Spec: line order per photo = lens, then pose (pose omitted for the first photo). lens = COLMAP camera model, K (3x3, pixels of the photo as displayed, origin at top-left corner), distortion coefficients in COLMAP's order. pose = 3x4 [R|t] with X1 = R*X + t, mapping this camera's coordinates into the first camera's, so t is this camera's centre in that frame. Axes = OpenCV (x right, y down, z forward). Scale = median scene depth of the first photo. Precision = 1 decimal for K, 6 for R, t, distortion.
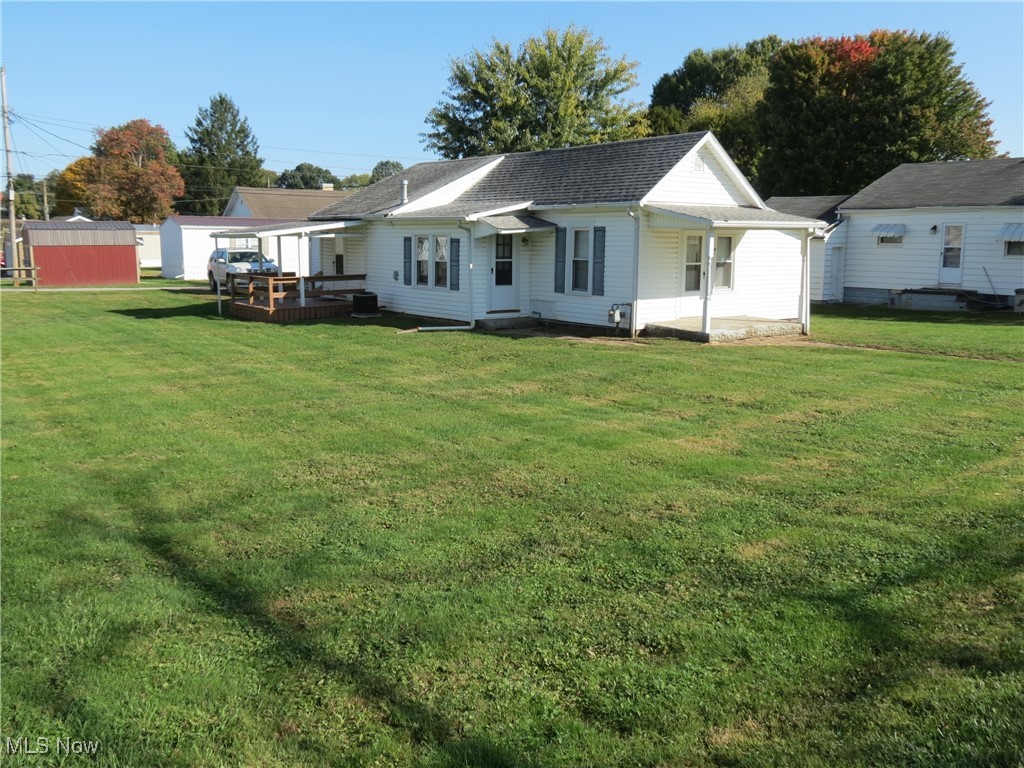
lens RADIAL K [[862.4, 0, 512.7], [0, 862.4, 382.7], [0, 0, 1]] dist [-0.002895, -0.003712]
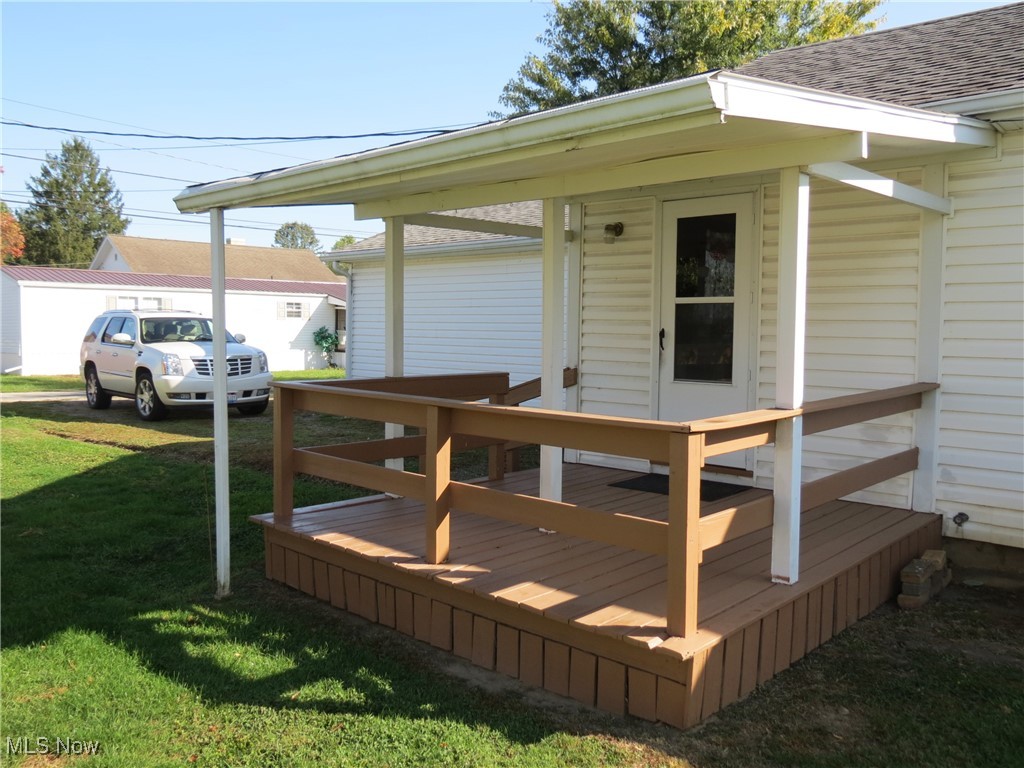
lens RADIAL K [[862.4, 0, 510.8], [0, 862.4, 386.2], [0, 0, 1]] dist [-0.002895, -0.003712]
pose [[0.987643, -0.007313, 0.156549, -0.066722], [0.021932, 0.995531, -0.091857, -0.023231], [-0.155178, 0.094155, 0.983389, 0.172513]]
